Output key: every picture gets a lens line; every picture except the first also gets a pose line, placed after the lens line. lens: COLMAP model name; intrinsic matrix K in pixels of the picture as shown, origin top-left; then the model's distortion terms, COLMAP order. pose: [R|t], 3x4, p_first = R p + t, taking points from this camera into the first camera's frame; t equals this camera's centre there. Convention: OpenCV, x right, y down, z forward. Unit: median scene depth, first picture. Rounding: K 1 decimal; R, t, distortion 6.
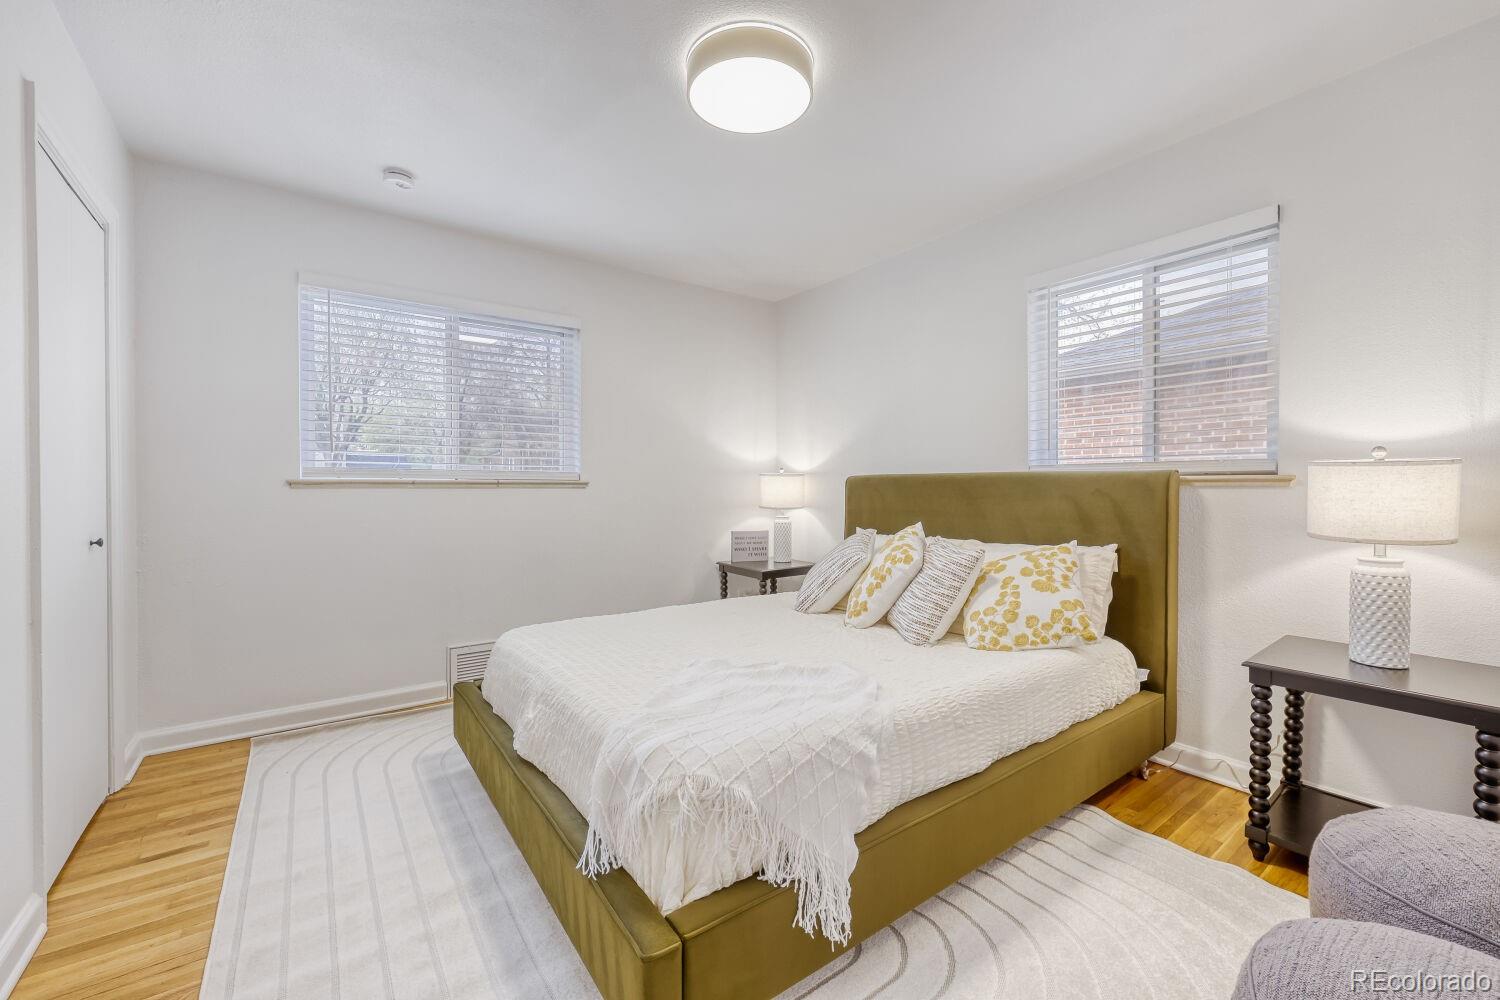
lens RADIAL K [[599.8, 0, 748.6], [0, 599.8, 497.1], [0, 0, 1]] dist [0.000465, 0.000626]
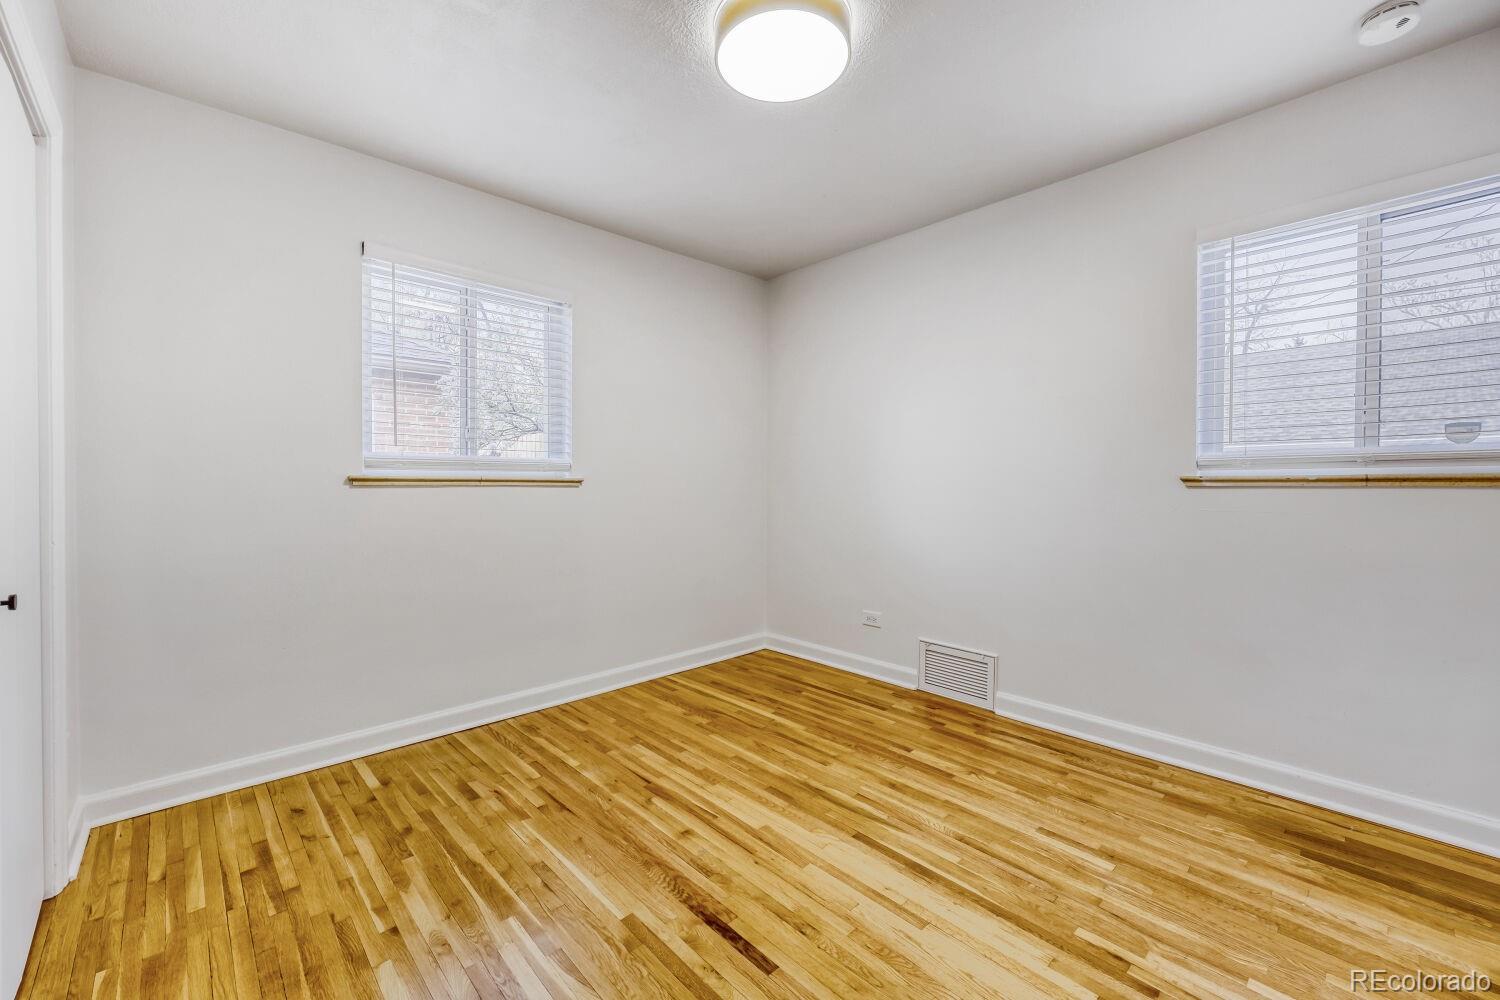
lens RADIAL K [[599.8, 0, 748.6], [0, 599.8, 497.1], [0, 0, 1]] dist [0.000465, 0.000626]
pose [[0.998504, -0.004696, 0.054474, -0.242049], [0.004481, 0.999982, 0.004052, -0.003342], [-0.054492, -0.003802, 0.998507, 0.218235]]
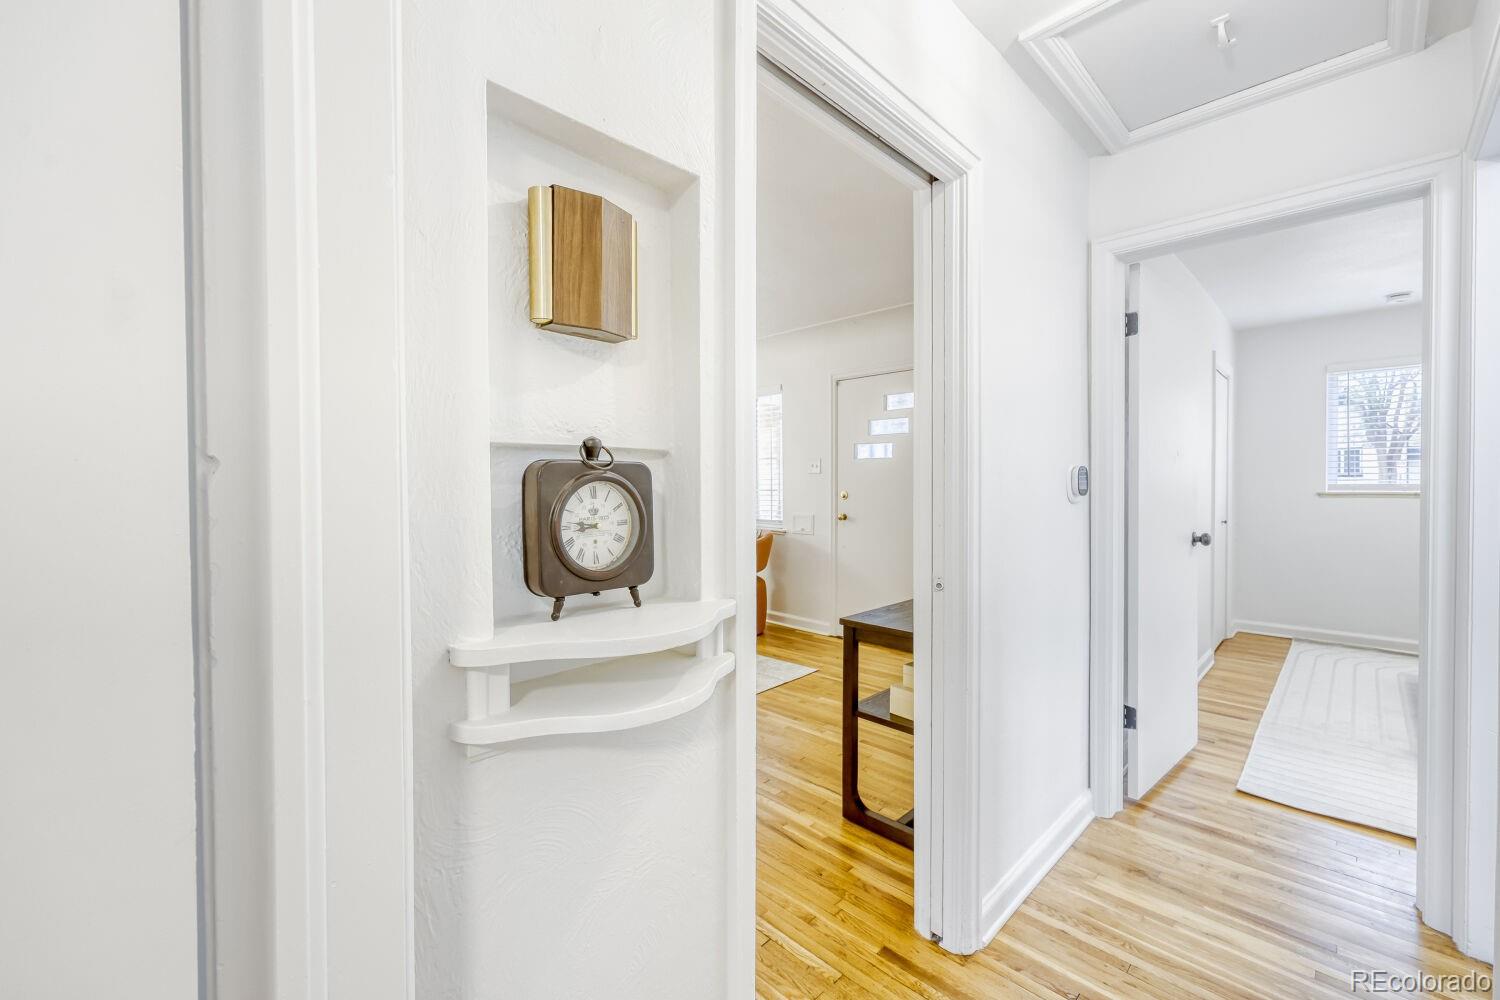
lens RADIAL K [[599.8, 0, 748.6], [0, 599.8, 497.1], [0, 0, 1]] dist [0.000465, 0.000626]
pose [[0.146948, 0.010210, -0.989092, 0.403503], [-0.011642, 0.999895, 0.008592, -0.007765], [0.989076, 0.010253, 0.147052, -0.502065]]
